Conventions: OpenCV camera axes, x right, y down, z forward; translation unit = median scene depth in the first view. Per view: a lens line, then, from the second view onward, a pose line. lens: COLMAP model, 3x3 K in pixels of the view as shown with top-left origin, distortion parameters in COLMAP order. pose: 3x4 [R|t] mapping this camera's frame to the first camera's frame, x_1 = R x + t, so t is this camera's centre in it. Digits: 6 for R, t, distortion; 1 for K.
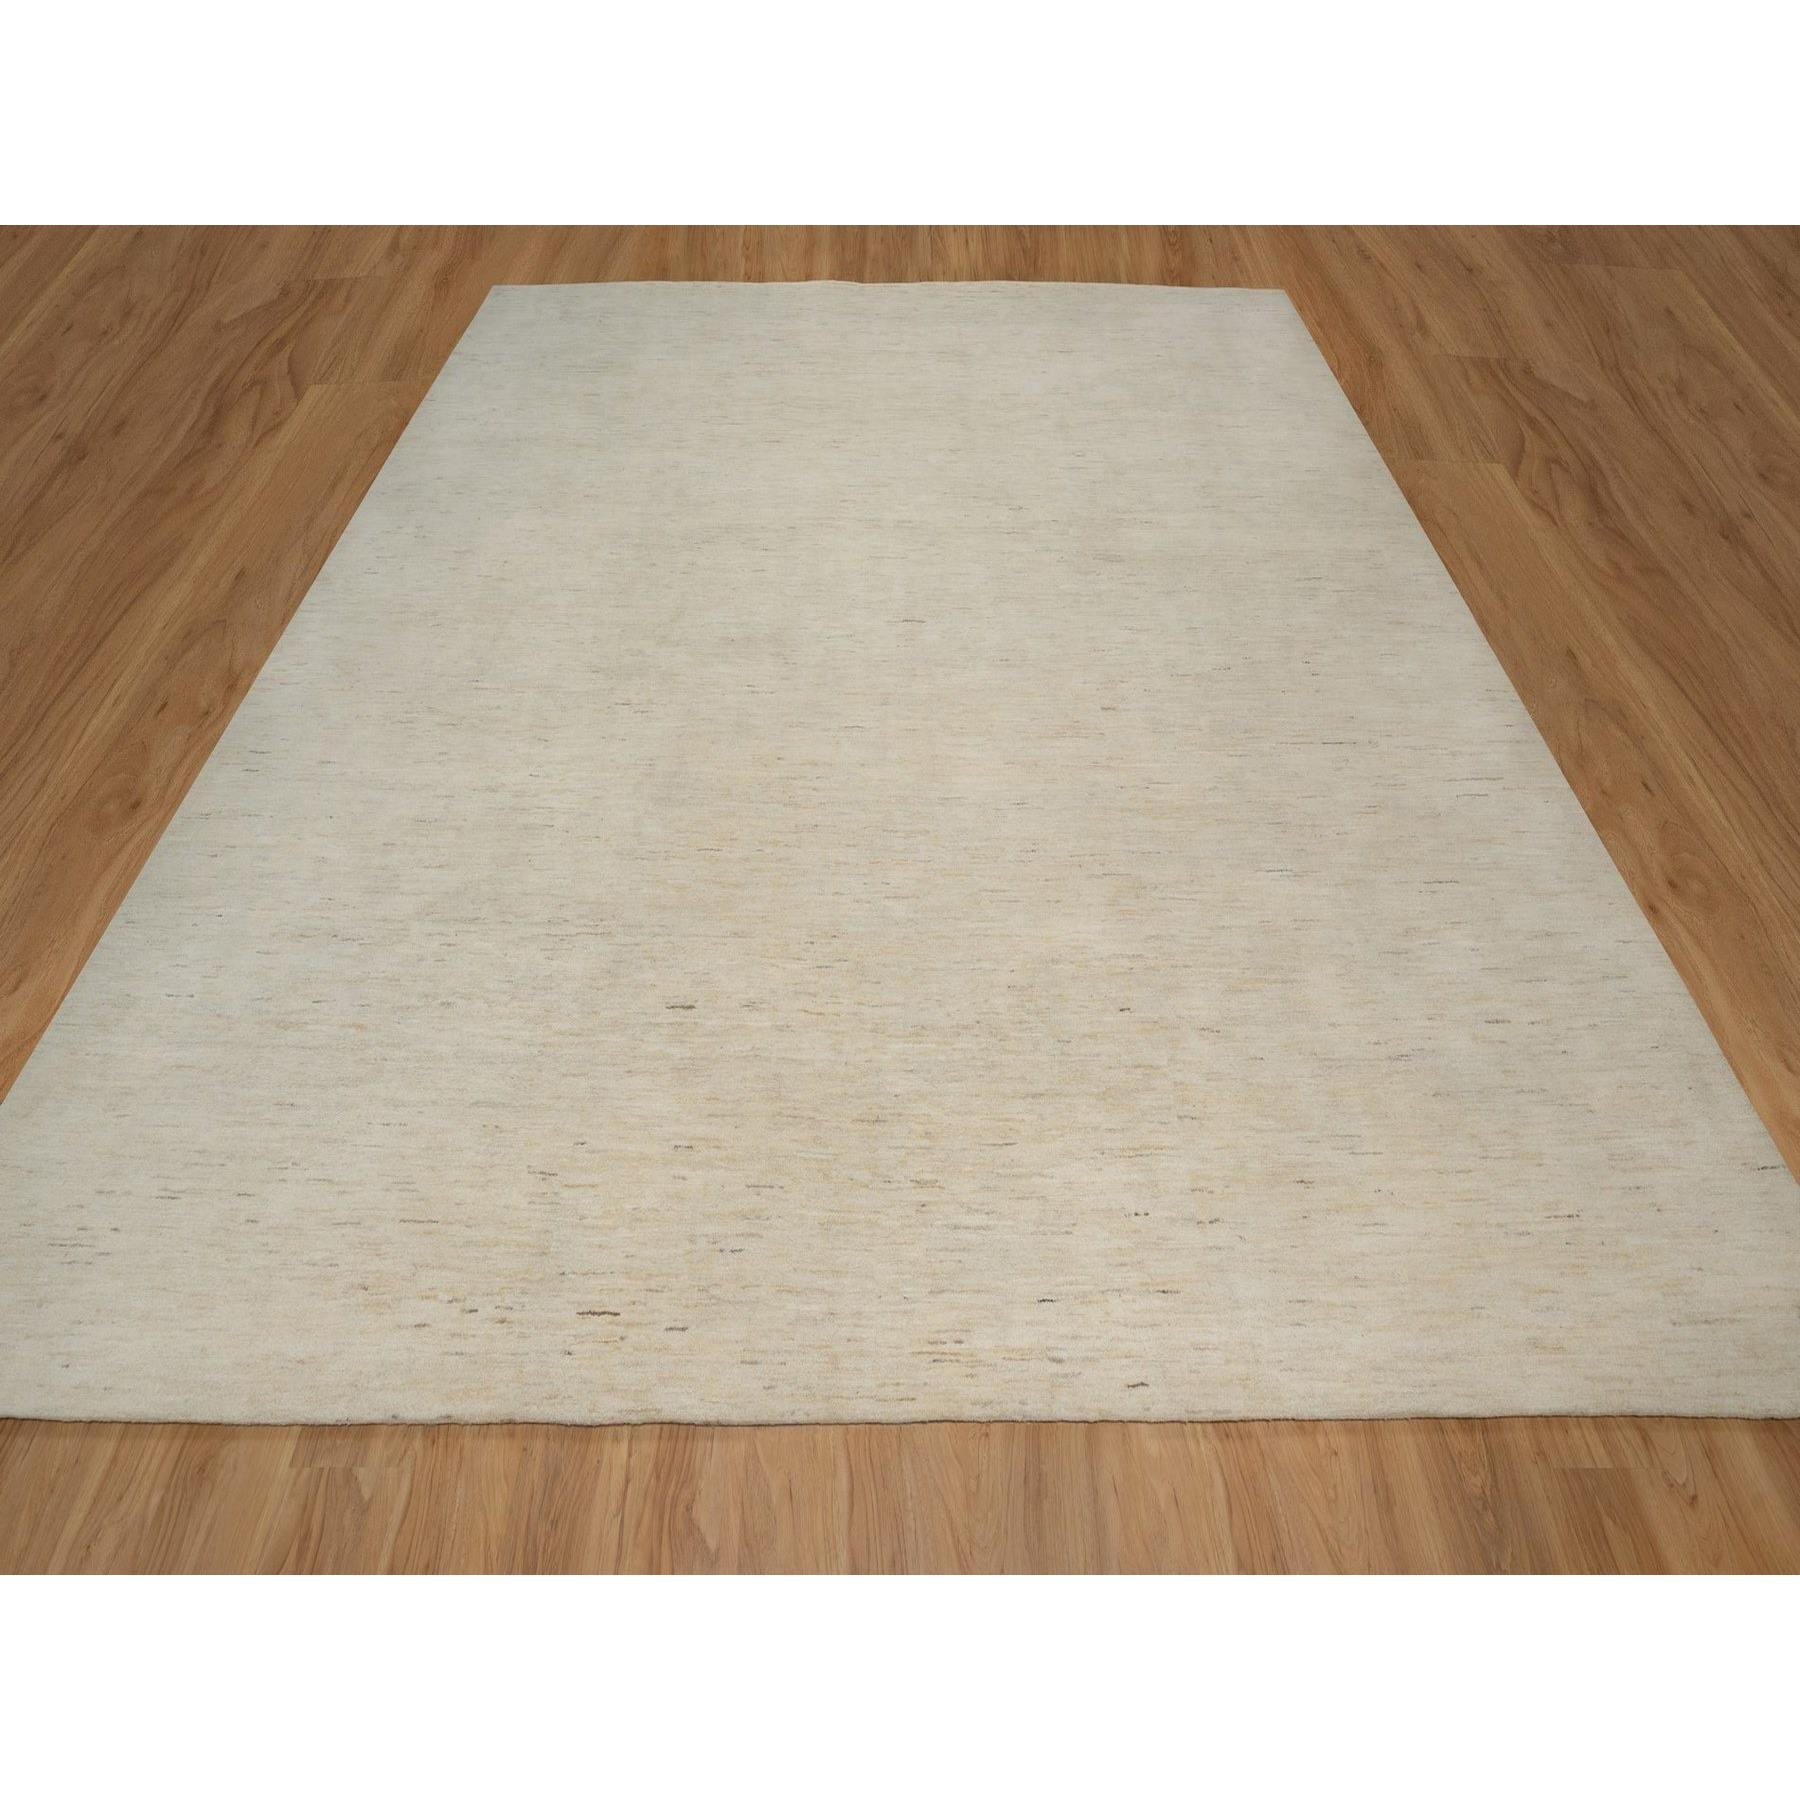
lens RADIAL K [[1110.5, 0, 903.9], [0, 1110.5, 889.1], [0, 0, 1]] dist [0.001956, 0.000952]
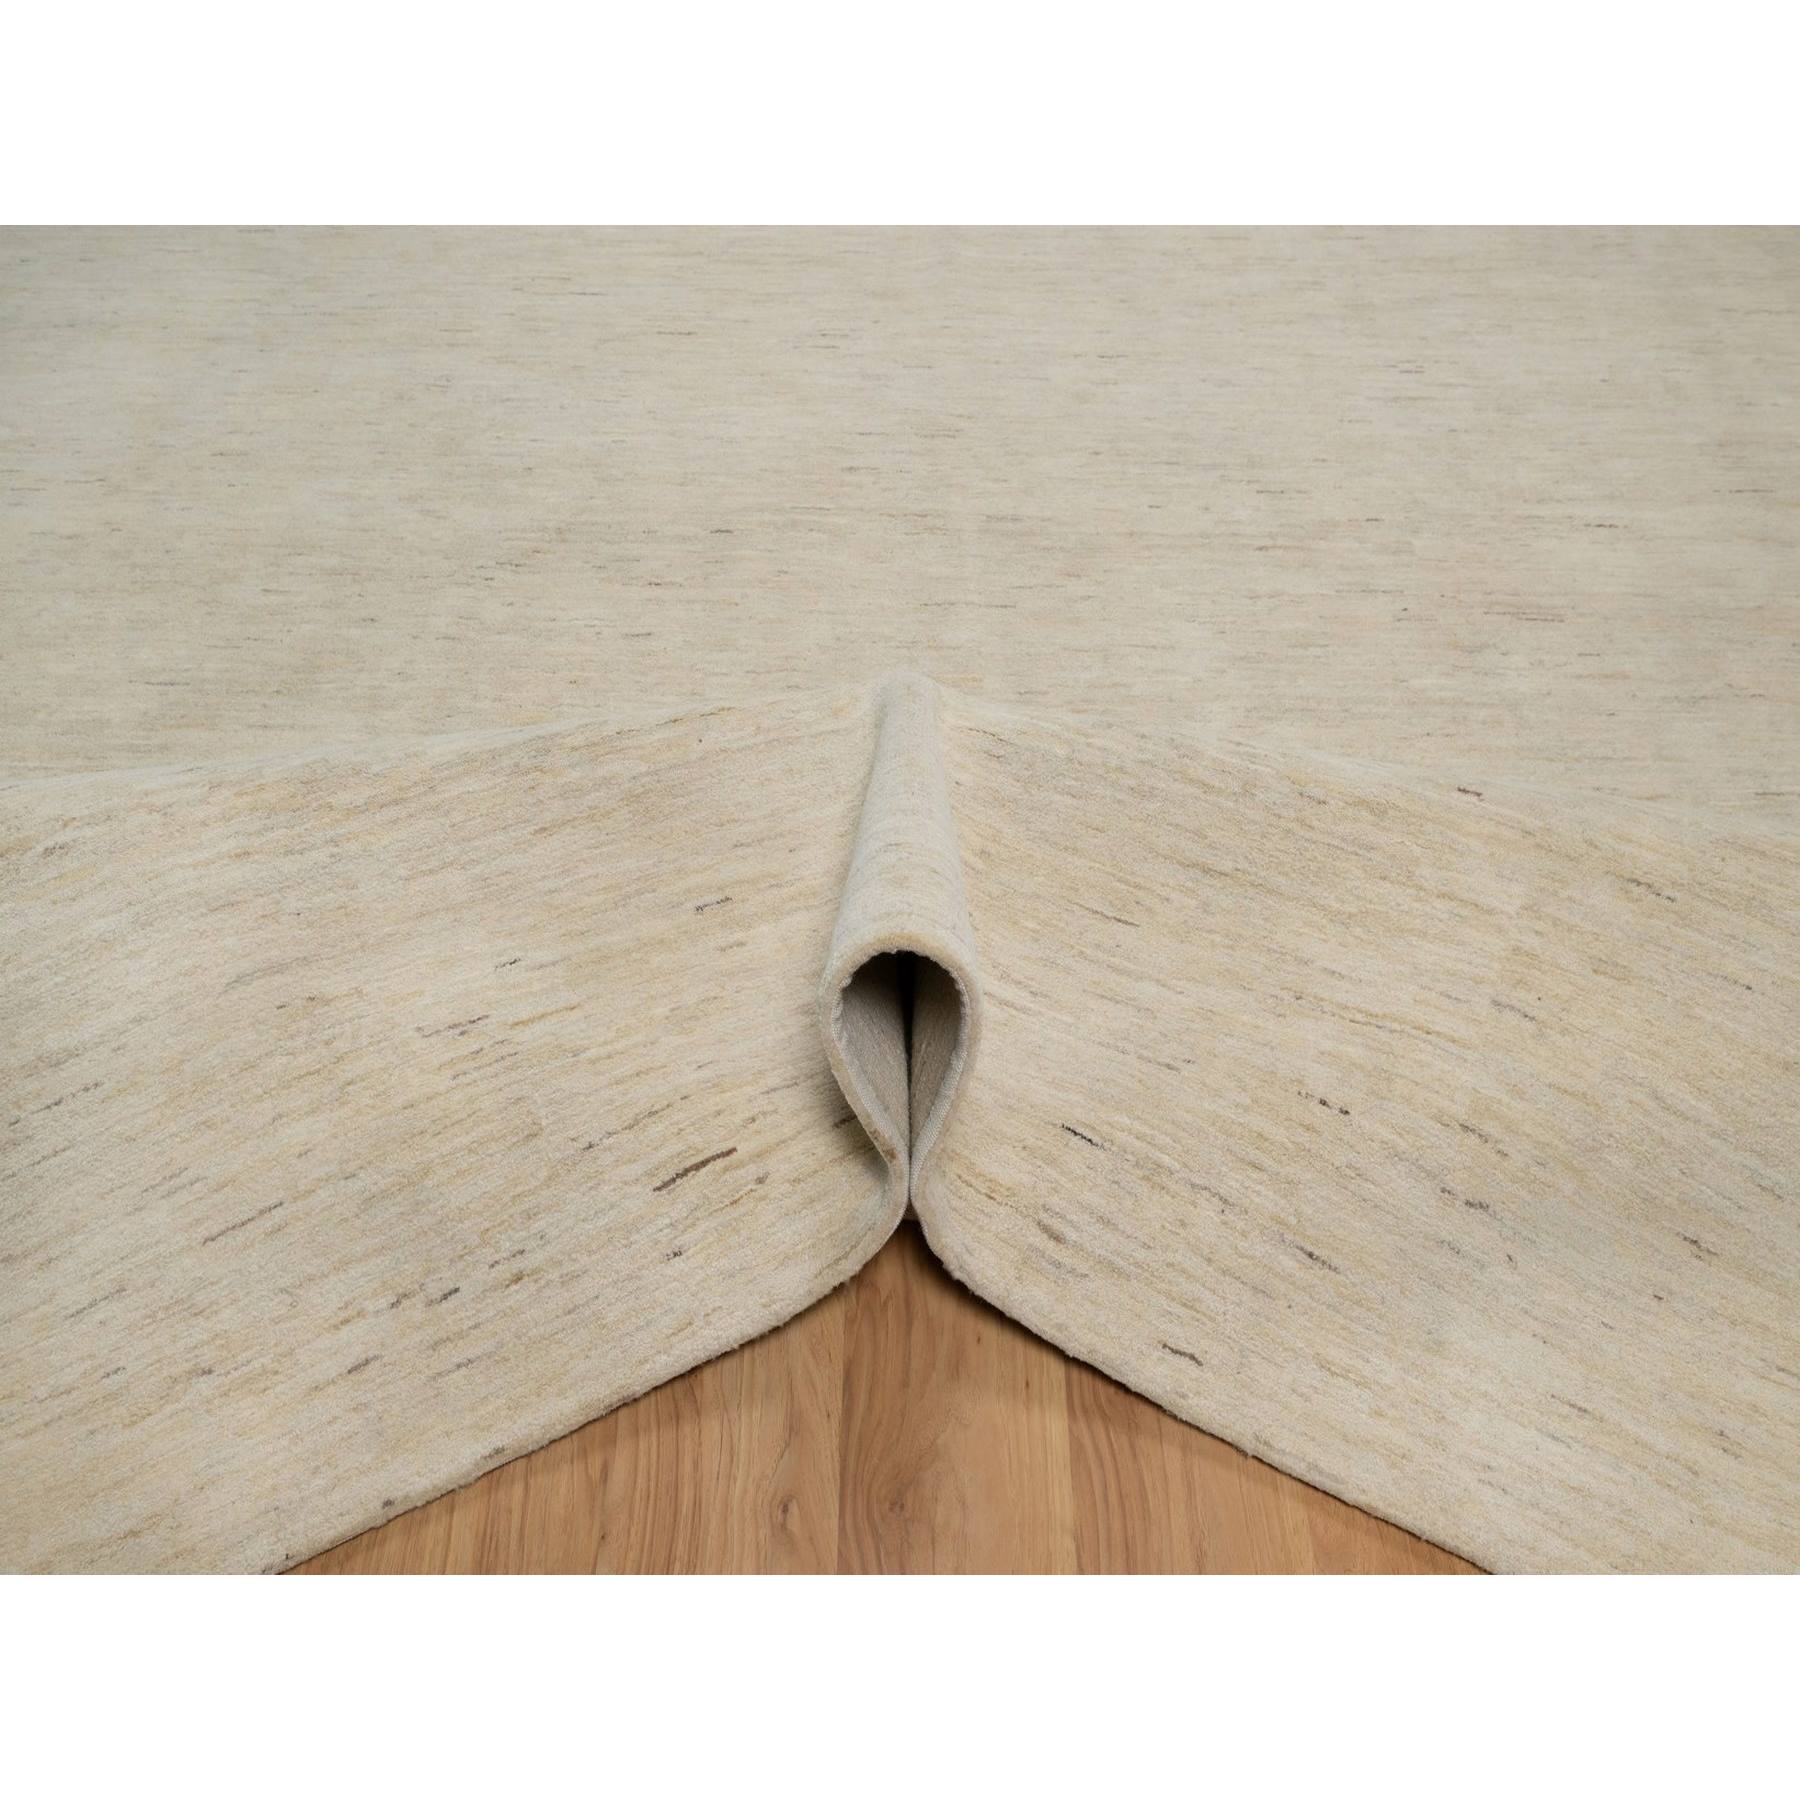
lens RADIAL K [[1940.4, 0, 892.9], [0, 1940.4, 897.5], [0, 0, 1]] dist [-0.018668, 0.000000]
pose [[0.999967, 0.006213, 0.005300, -0.041881], [-0.005466, 0.991374, -0.130950, -0.102198], [-0.006068, 0.130917, 0.991375, 0.320772]]
